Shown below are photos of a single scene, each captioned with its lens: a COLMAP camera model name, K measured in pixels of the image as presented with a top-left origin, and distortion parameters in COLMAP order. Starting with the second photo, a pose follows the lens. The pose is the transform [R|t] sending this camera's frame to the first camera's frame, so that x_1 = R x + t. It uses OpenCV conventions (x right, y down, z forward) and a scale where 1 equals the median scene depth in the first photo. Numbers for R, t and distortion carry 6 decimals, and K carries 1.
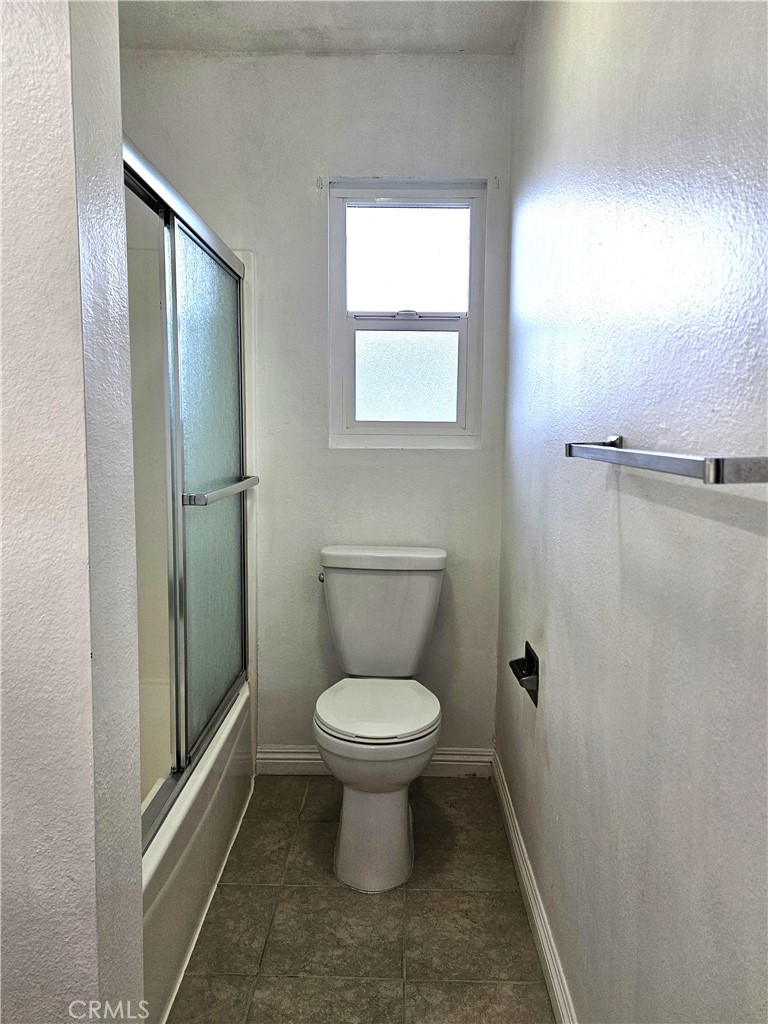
lens RADIAL K [[732.7, 0, 383.7], [0, 732.7, 495.2], [0, 0, 1]] dist [0.051507, -0.005267]
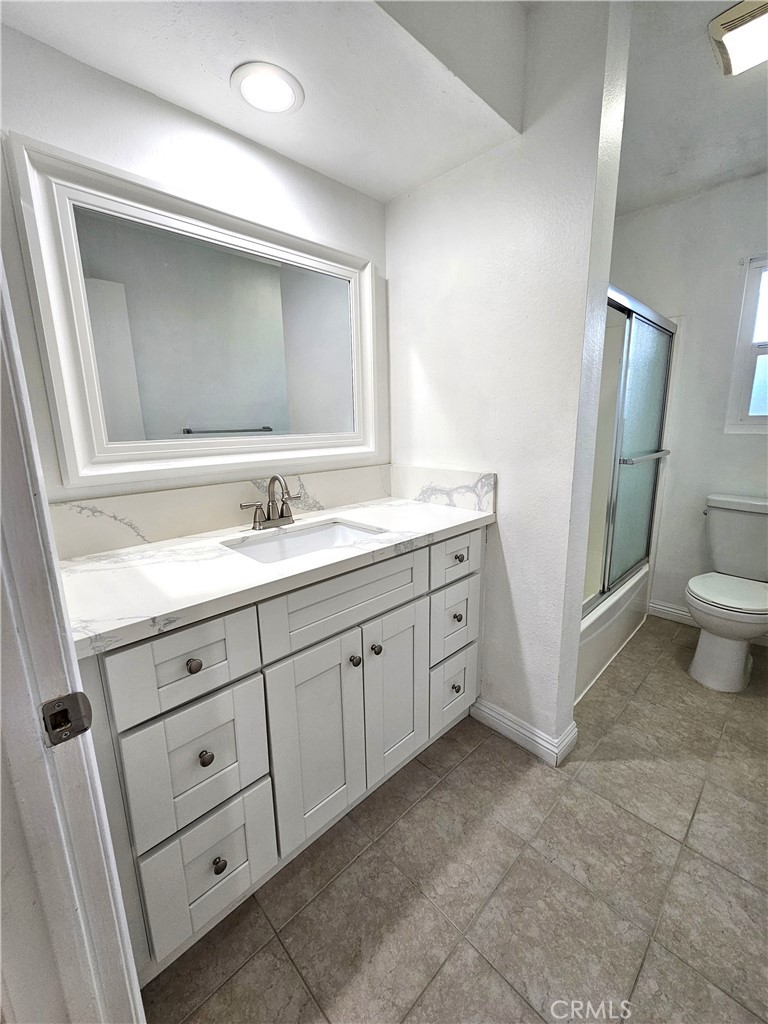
lens RADIAL K [[423.3, 0, 389.9], [0, 423.3, 508.2], [0, 0, 1]] dist [0.001434, -0.000196]
pose [[0.713906, 0.128187, -0.688409, 0.074751], [-0.043003, 0.989272, 0.139615, -0.000673], [0.698920, -0.070068, 0.711759, -0.218242]]
